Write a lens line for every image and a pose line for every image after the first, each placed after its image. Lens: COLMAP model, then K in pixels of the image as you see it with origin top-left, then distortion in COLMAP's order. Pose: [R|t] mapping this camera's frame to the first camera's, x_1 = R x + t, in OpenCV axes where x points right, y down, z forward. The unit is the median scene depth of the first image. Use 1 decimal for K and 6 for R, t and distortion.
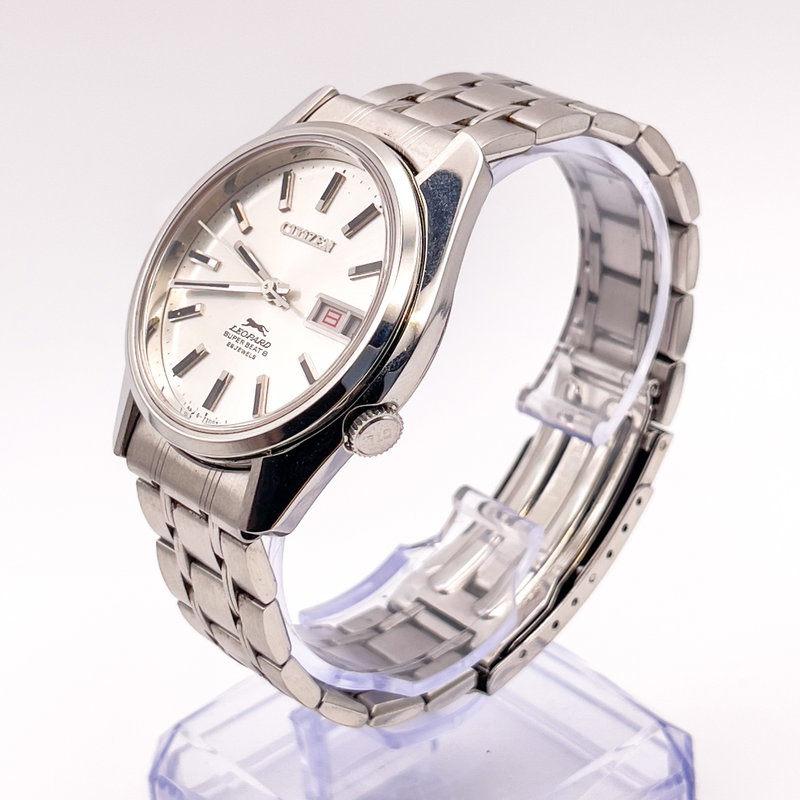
lens RADIAL K [[2196.5, 0, 400.0], [0, 2196.5, 400.0], [0, 0, 1]] dist [-0.010904, -0.452537]
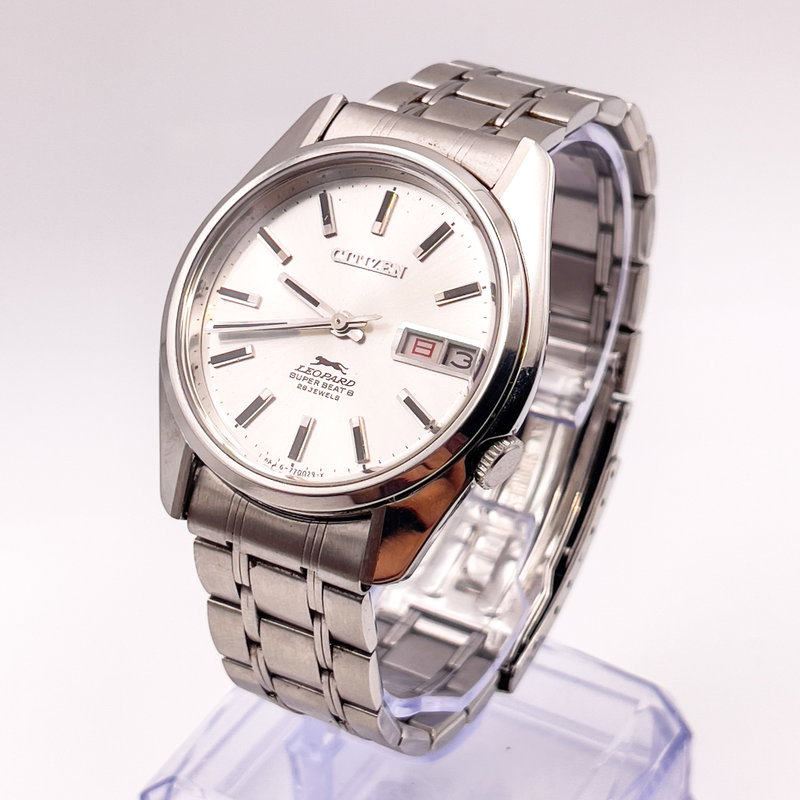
lens RADIAL K [[2196.5, 0, 400.0], [0, 2196.5, 400.0], [0, 0, 1]] dist [-0.010904, -0.452537]
pose [[0.944188, -0.133094, 0.301323, -0.315094], [0.114619, 0.990322, 0.078267, -0.086567], [-0.308823, -0.039361, 0.950305, 0.096986]]
